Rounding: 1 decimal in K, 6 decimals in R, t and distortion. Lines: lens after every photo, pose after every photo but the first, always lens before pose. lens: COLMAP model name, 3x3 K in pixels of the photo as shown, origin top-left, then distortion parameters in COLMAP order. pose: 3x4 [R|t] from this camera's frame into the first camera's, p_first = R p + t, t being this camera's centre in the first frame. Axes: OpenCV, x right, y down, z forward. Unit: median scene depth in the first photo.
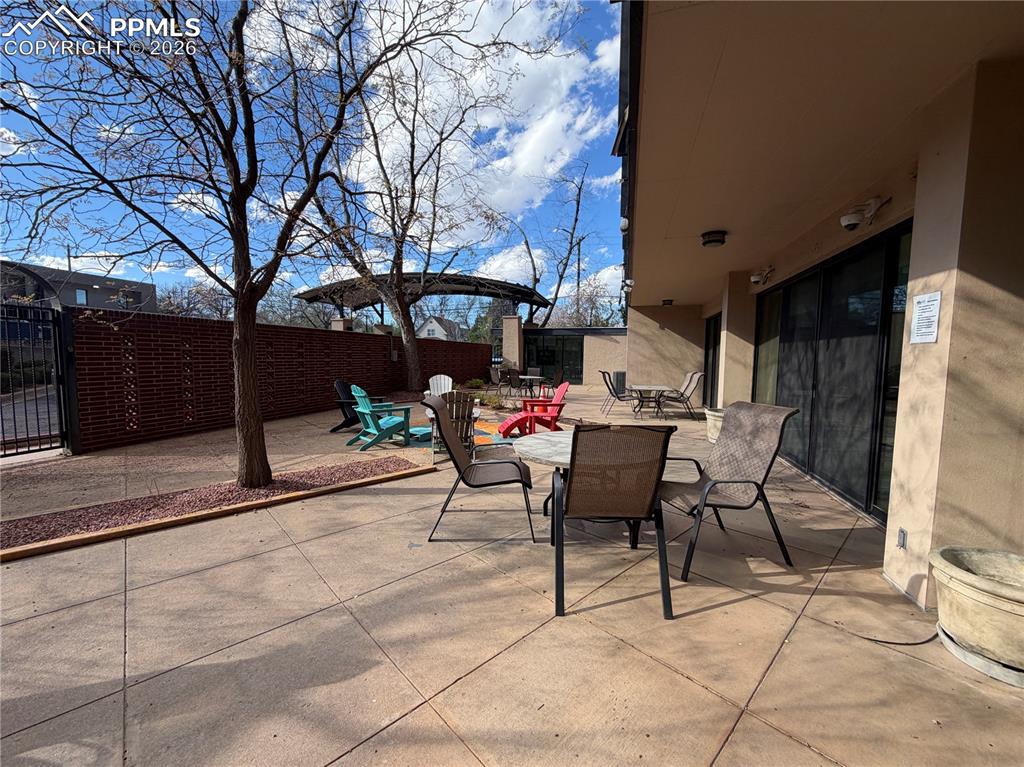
lens RADIAL K [[407.3, 0, 510.4], [0, 407.3, 381.0], [0, 0, 1]] dist [-0.000495, 0.001060]
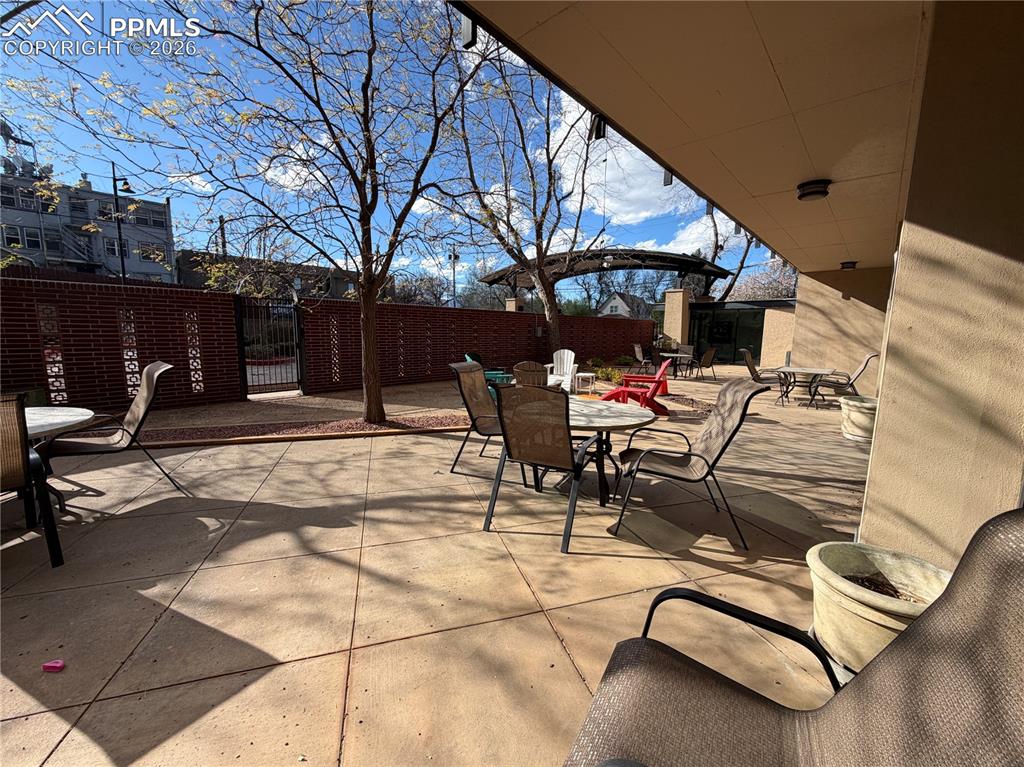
lens RADIAL K [[407.3, 0, 519.2], [0, 407.3, 385.9], [0, 0, 1]] dist [-0.000495, 0.001060]
pose [[0.902240, 0.058531, -0.427243, 0.338100], [-0.029674, 0.996824, 0.073897, 0.008642], [0.430212, -0.053995, 0.901112, -0.041685]]
